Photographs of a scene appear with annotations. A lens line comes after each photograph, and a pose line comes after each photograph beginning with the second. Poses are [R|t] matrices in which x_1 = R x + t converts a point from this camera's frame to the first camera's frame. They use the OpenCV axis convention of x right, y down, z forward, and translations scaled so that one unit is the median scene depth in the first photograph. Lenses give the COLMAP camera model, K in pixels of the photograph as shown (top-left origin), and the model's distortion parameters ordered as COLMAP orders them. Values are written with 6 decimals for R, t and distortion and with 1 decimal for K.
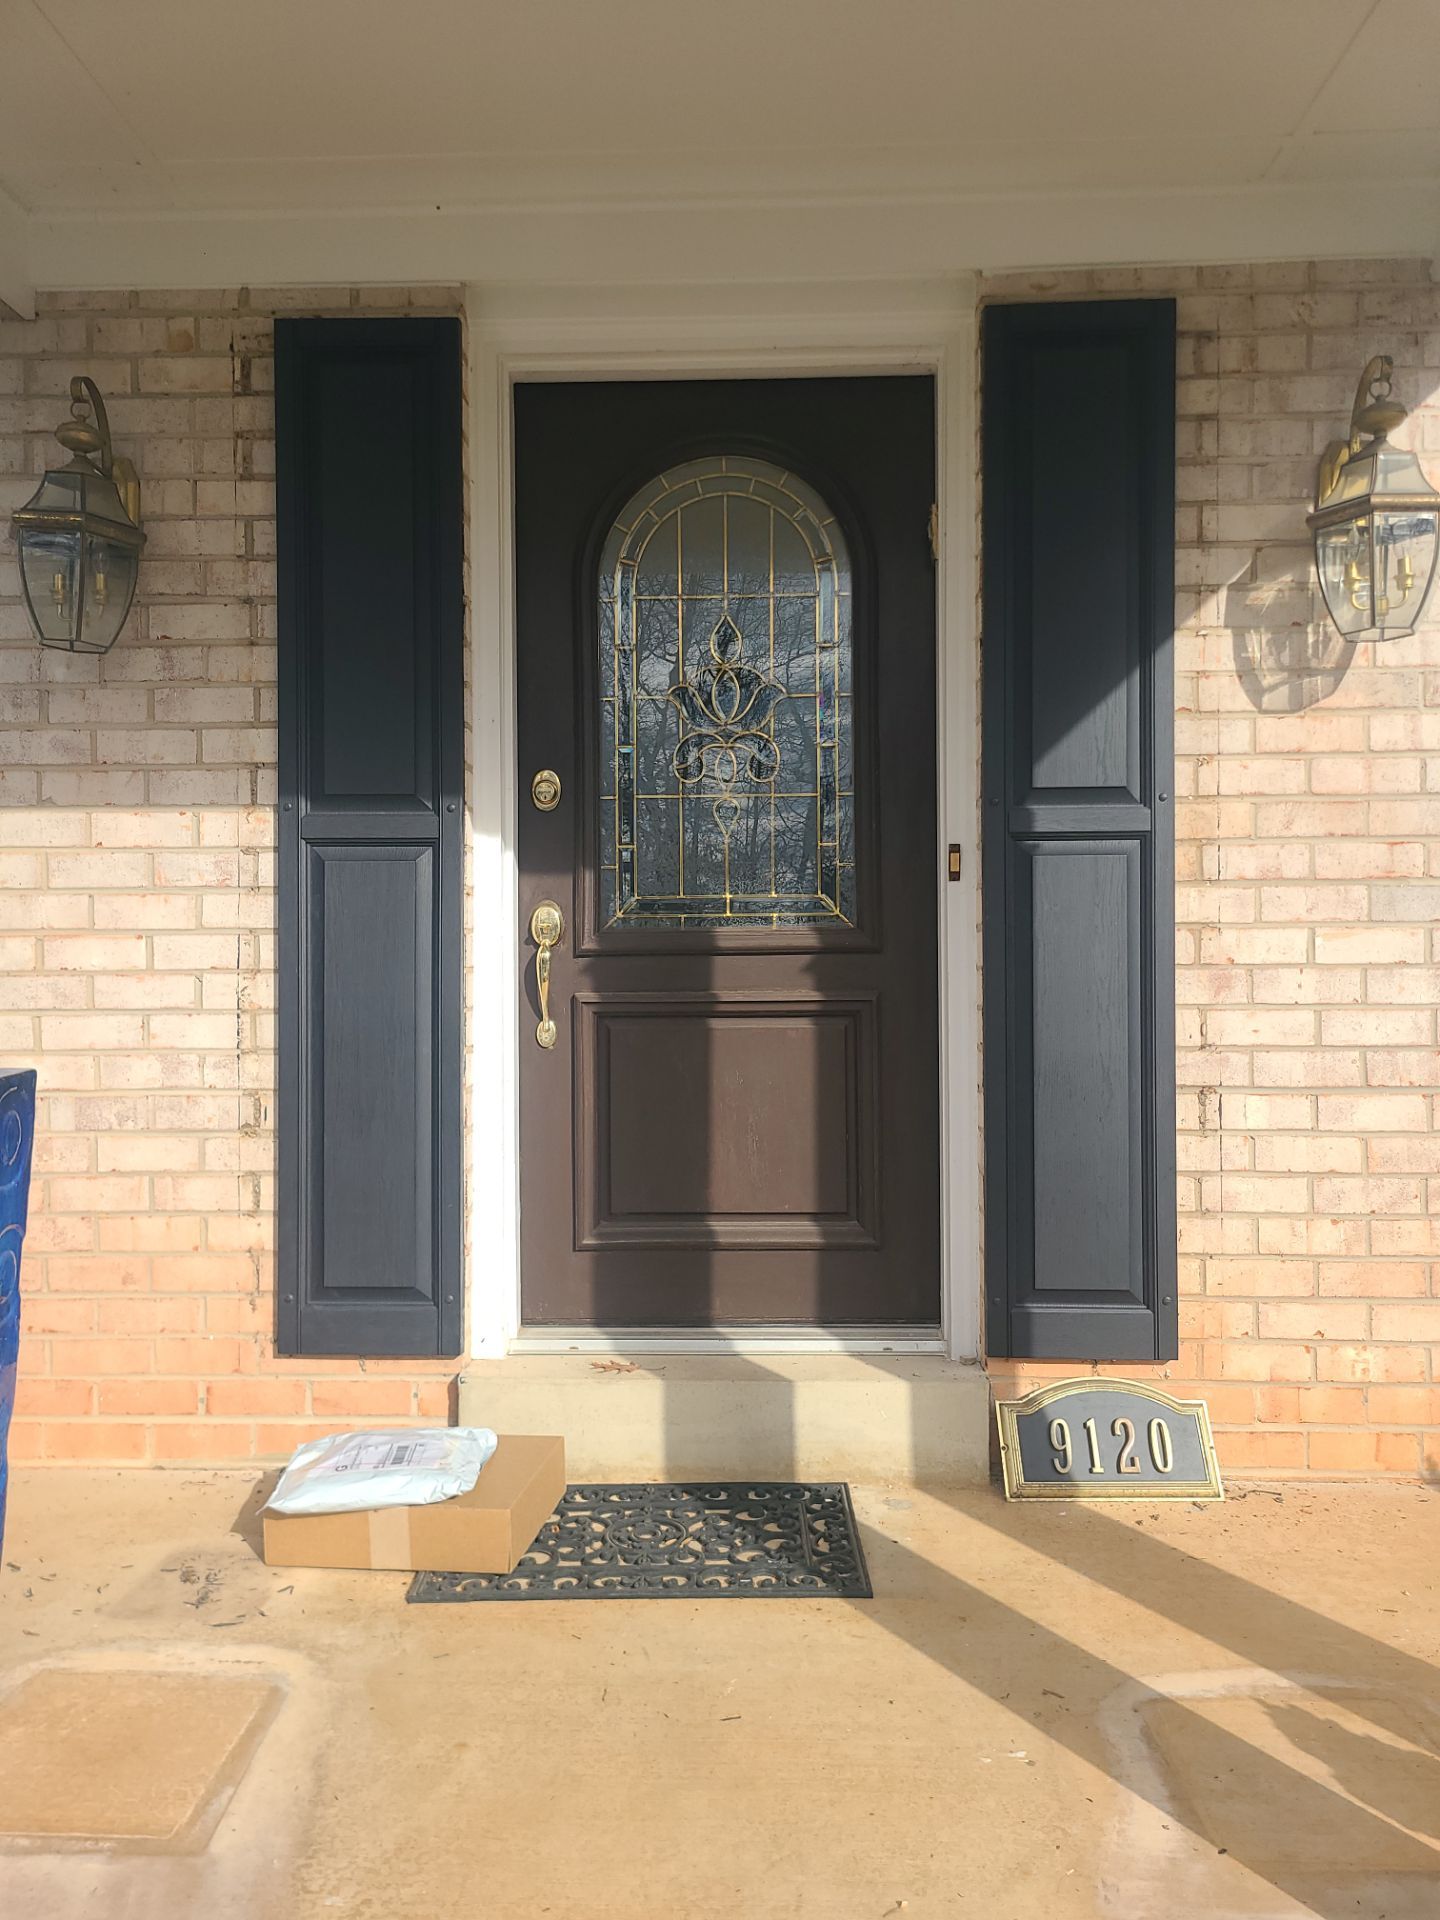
lens RADIAL K [[1470.6, 0, 719.4], [0, 1470.6, 970.4], [0, 0, 1]] dist [0.074700, -0.049341]
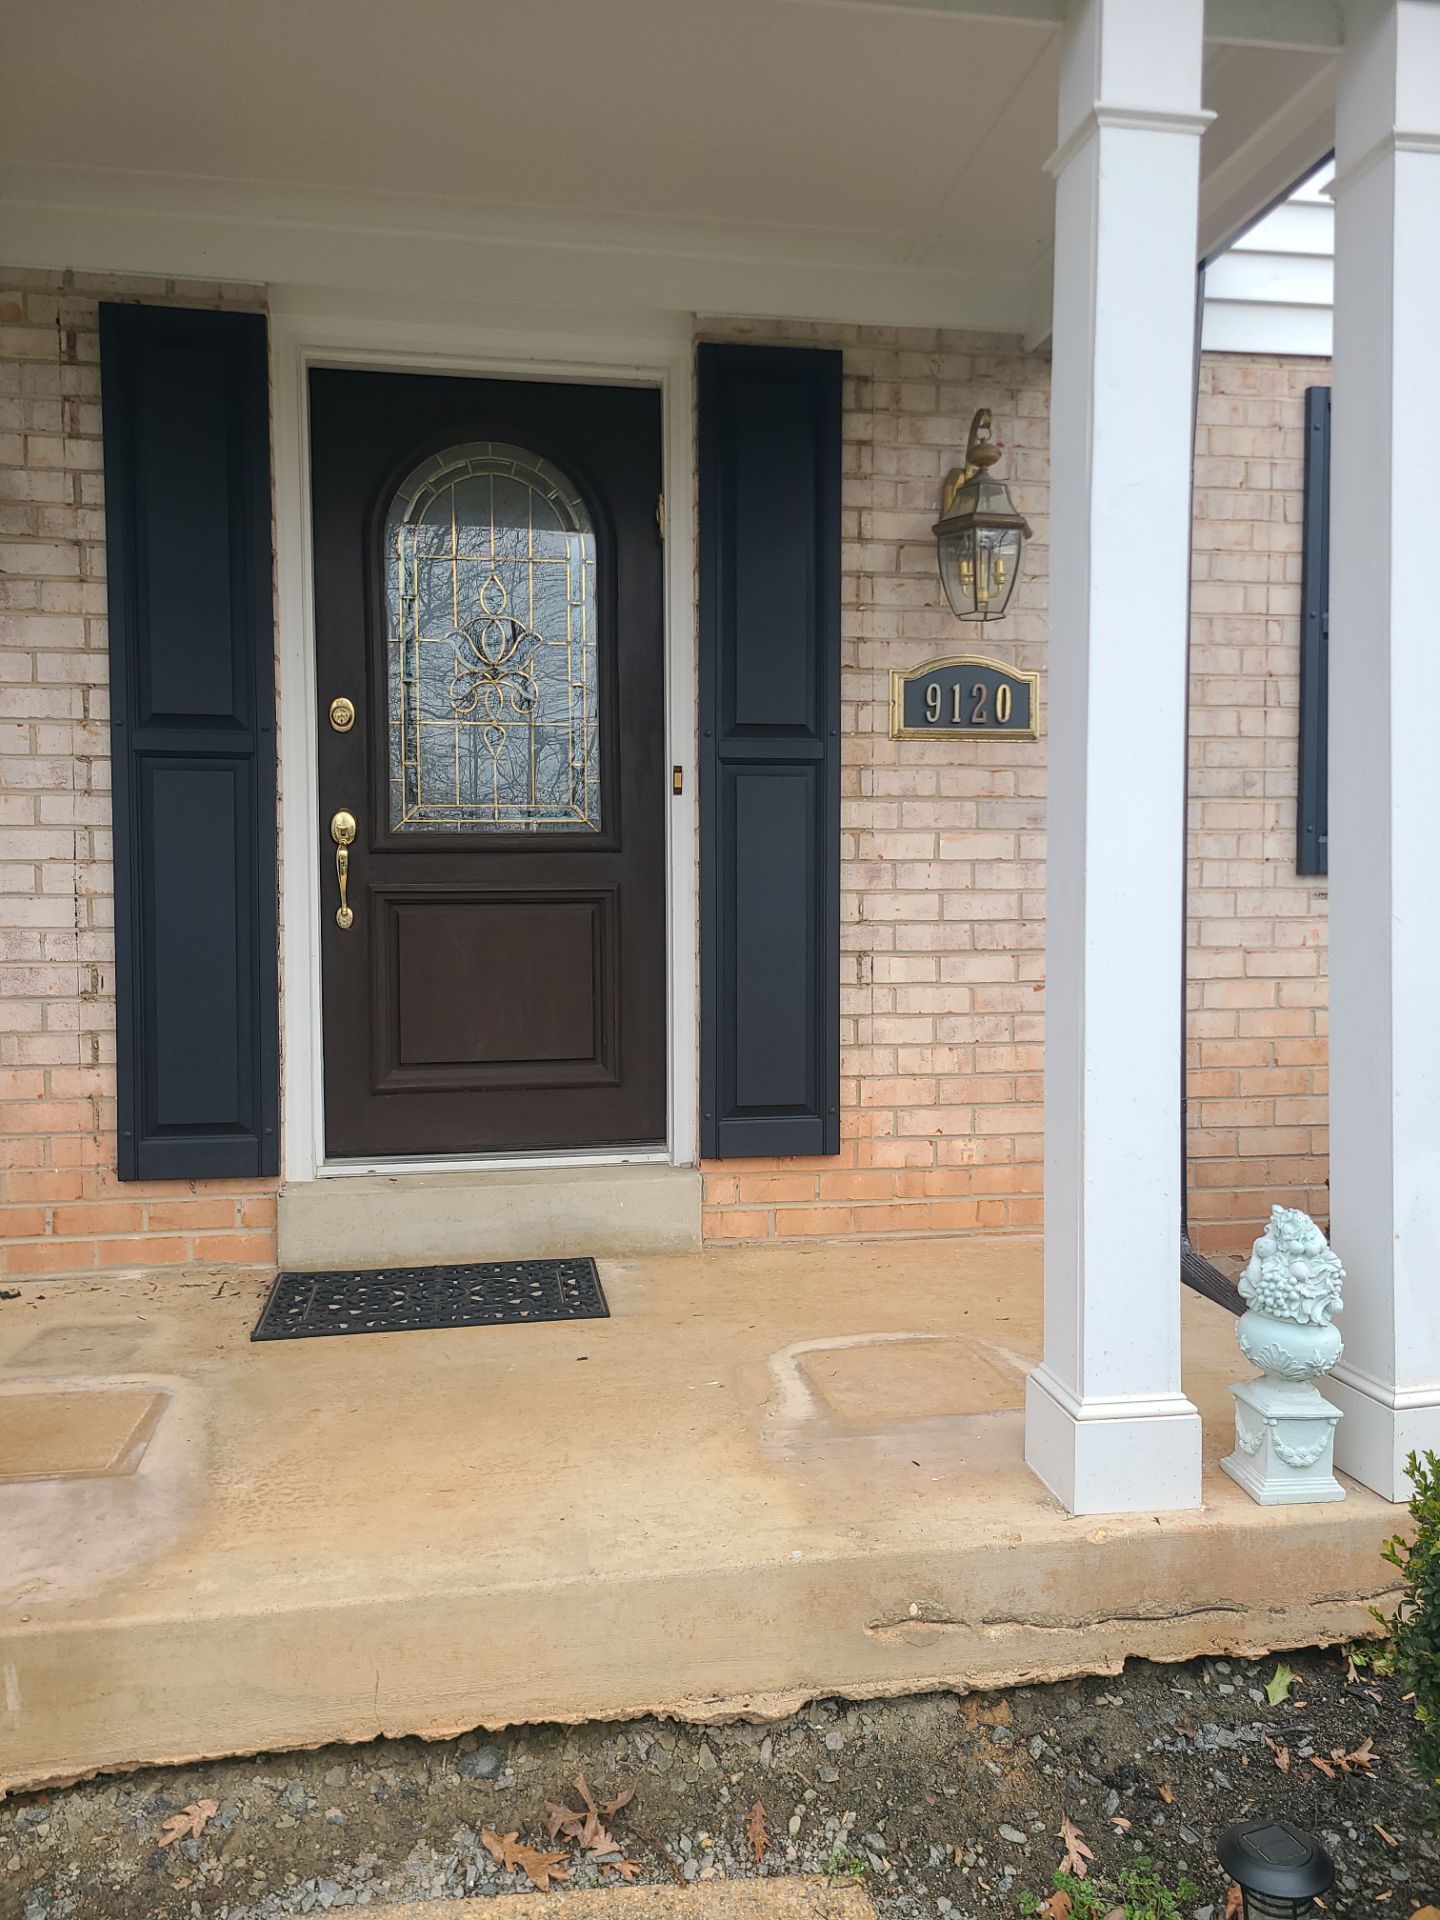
lens RADIAL K [[1470.6, 0, 719.4], [0, 1470.6, 970.4], [0, 0, 1]] dist [0.074700, -0.049341]
pose [[0.984057, -0.005306, 0.177774, -0.034636], [-0.001949, 0.999173, 0.040612, 0.041543], [-0.177842, -0.040311, 0.983233, -0.282424]]
